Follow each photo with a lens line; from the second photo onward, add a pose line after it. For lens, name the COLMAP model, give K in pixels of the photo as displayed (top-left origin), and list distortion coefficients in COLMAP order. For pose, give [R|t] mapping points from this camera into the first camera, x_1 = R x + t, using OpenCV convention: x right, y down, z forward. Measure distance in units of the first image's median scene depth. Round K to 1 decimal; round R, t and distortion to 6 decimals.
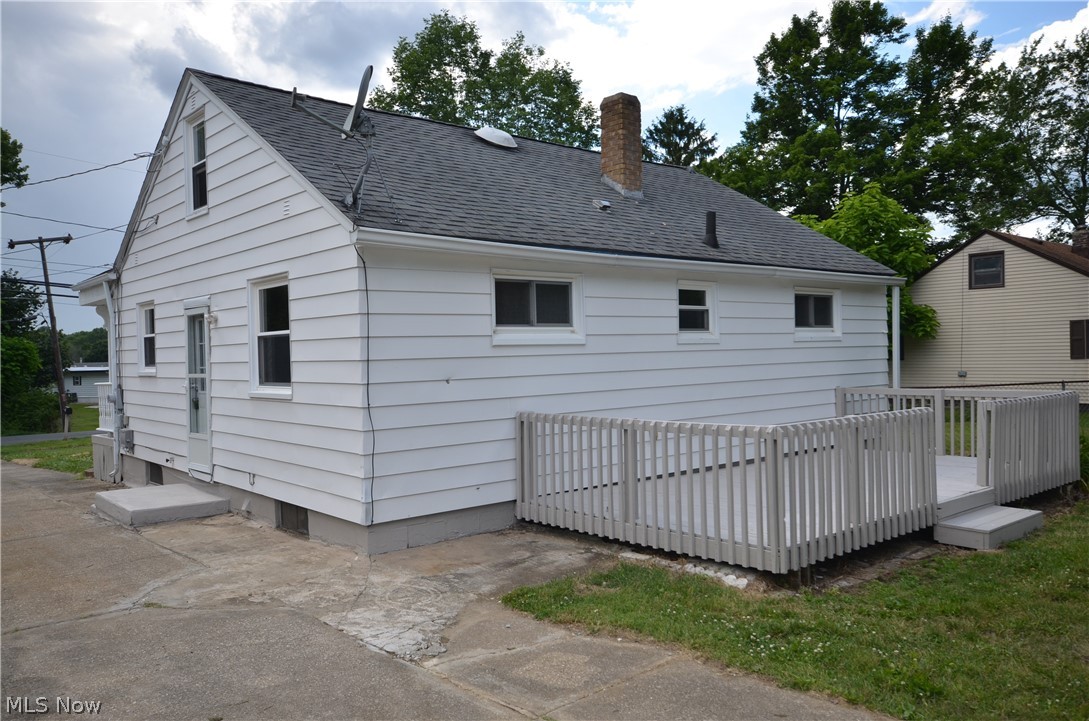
lens RADIAL K [[844.9, 0, 544.5], [0, 844.9, 360.5], [0, 0, 1]] dist [0.016206, 0.005064]
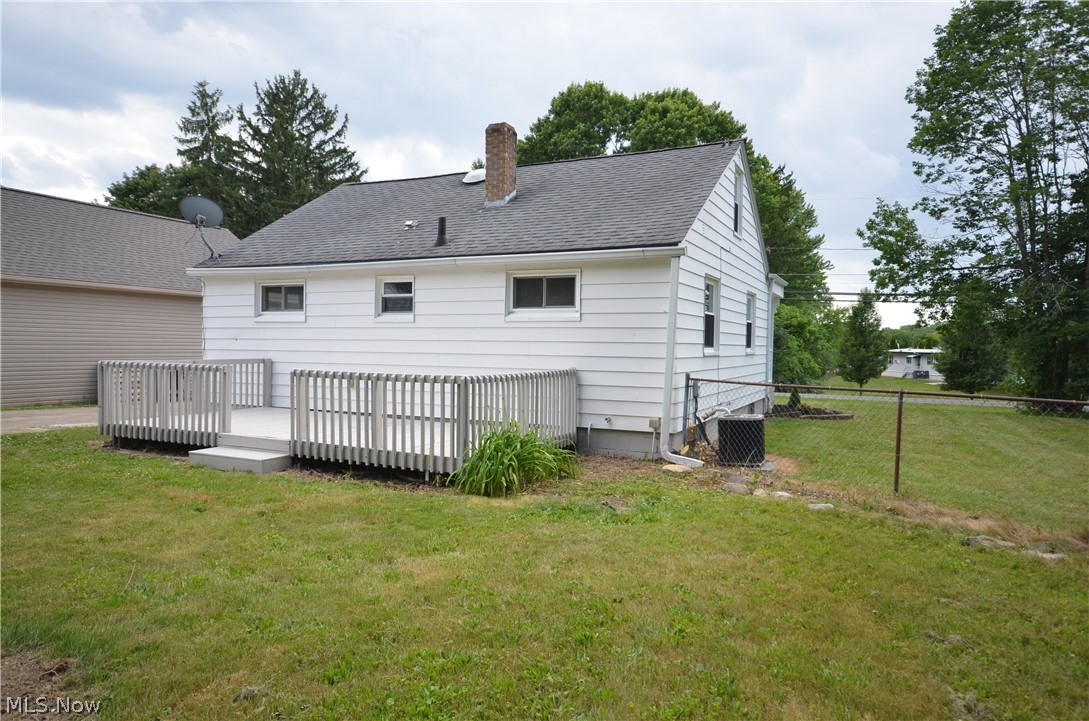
lens RADIAL K [[720.9, 0, 544.5], [0, 720.9, 360.5], [0, 0, 1]] dist [-0.097546, -0.000060]
pose [[0.404901, 0.054100, -0.912759, 1.491912], [-0.022611, 0.998535, 0.049153, -0.023258], [0.914081, 0.000736, 0.405531, 0.847618]]
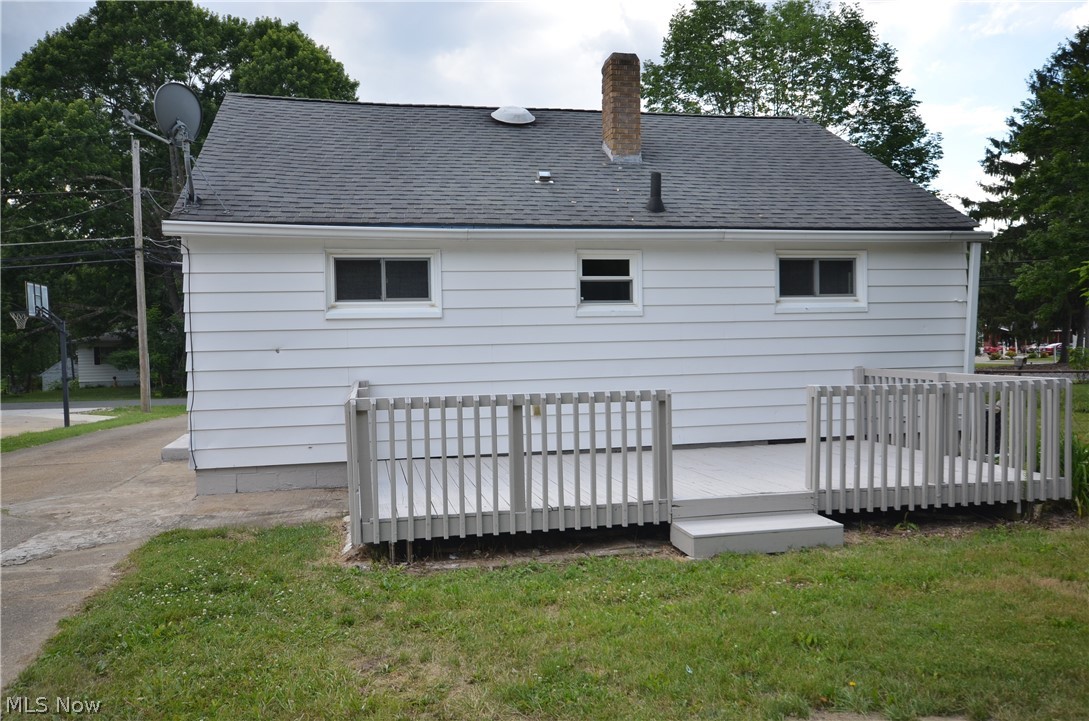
lens RADIAL K [[844.9, 0, 544.5], [0, 844.9, 360.5], [0, 0, 1]] dist [0.016206, 0.005064]
pose [[0.874032, 0.020638, -0.485430, 0.651055], [-0.005209, 0.999438, 0.033112, -0.001736], [0.485841, -0.026412, 0.873648, 0.156430]]
